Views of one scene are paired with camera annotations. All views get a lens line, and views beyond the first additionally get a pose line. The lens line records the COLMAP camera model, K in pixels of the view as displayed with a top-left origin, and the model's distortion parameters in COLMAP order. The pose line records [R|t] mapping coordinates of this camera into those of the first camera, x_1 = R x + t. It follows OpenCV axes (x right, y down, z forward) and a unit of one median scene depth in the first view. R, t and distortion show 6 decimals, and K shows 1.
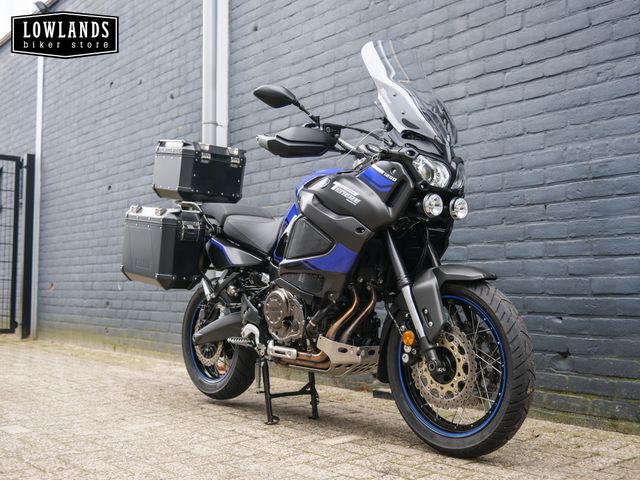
lens RADIAL K [[734.4, 0, 319.1], [0, 734.4, 241.0], [0, 0, 1]] dist [-0.004726, 0.000000]
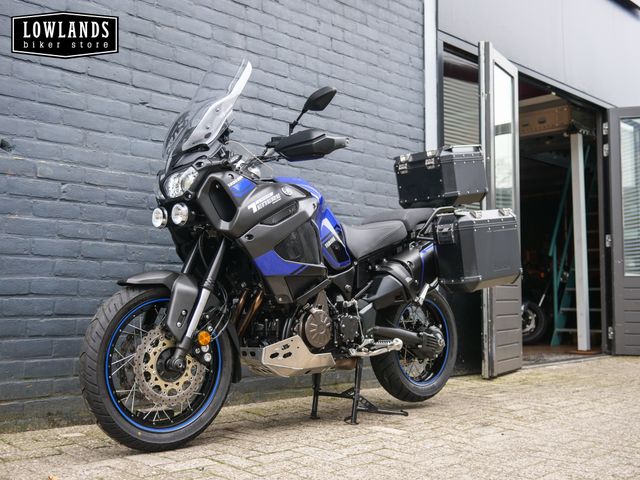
lens RADIAL K [[734.4, 0, 319.4], [0, 734.4, 238.0], [0, 0, 1]] dist [-0.004726, 0.000000]
pose [[-0.089741, 0.075962, 0.993064, -0.841892], [-0.070343, 0.994114, -0.082399, 0.064743], [-0.993478, -0.077250, -0.083869, 0.951472]]
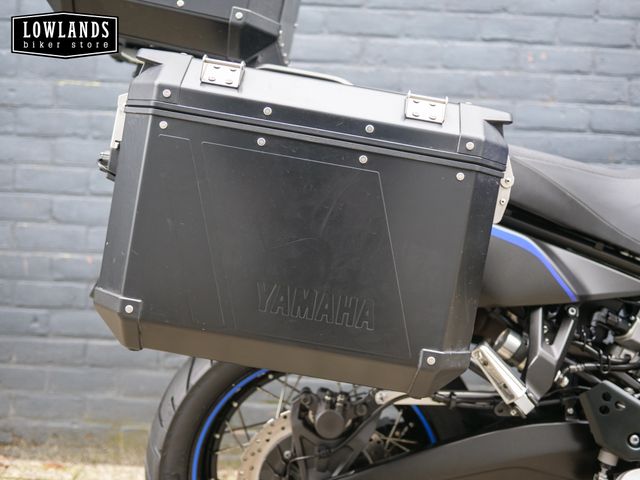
lens RADIAL K [[734.4, 0, 316.5], [0, 734.4, 239.3], [0, 0, 1]] dist [-0.004726, 0.000000]
pose [[0.650177, -0.018052, 0.759569, -0.412926], [-0.092299, 0.990437, 0.102545, -0.016064], [-0.754156, -0.136780, 0.642293, 0.806344]]
